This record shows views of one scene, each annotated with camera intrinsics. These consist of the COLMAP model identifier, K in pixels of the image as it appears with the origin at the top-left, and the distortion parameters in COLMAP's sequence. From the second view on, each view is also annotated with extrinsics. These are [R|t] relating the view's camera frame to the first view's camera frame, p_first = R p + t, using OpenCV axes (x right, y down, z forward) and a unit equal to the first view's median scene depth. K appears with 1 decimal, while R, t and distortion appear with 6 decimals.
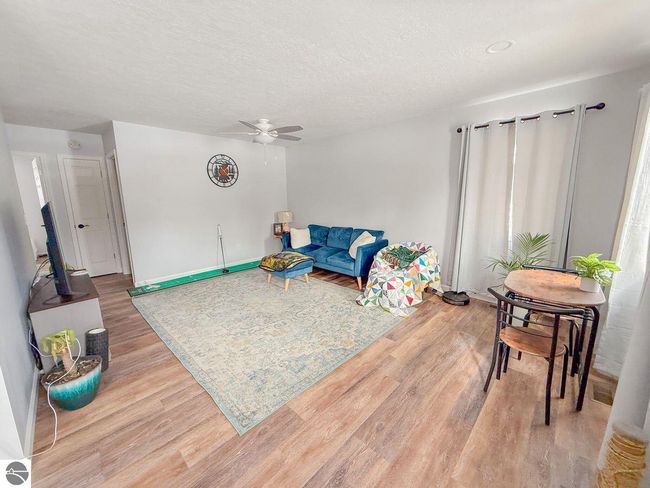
lens RADIAL K [[262.8, 0, 325.0], [0, 262.8, 244.0], [0, 0, 1]] dist [-0.000539, -0.000247]
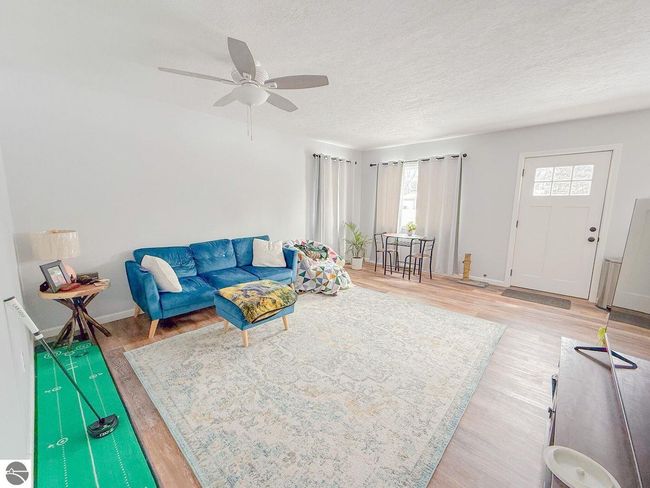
lens RADIAL K [[262.8, 0, 325.0], [0, 262.8, 244.0], [0, 0, 1]] dist [-0.000539, -0.000247]
pose [[-0.023264, -0.142816, 0.989476, -0.893075], [0.173354, 0.974174, 0.144684, -0.146352], [-0.984585, 0.174895, 0.002094, 0.941120]]
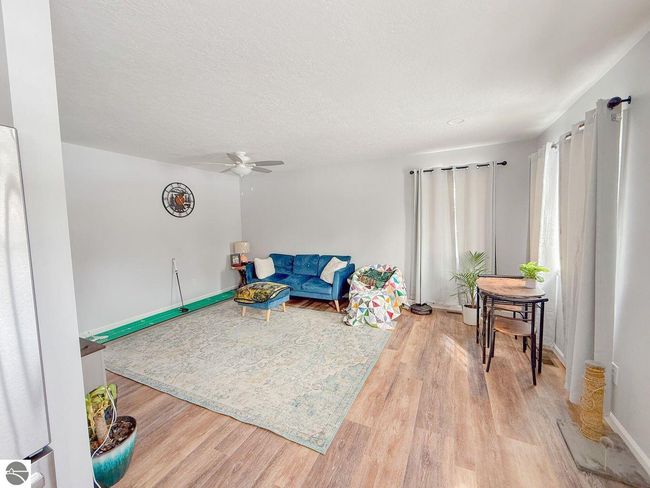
lens RADIAL K [[269.8, 0, 326.7], [0, 269.8, 242.6], [0, 0, 1]] dist [-0.001310, -0.000246]
pose [[0.948667, -0.033680, 0.314479, -0.268072], [0.068497, 0.992594, -0.100327, 0.001180], [-0.308771, 0.116718, 0.943948, -0.048389]]
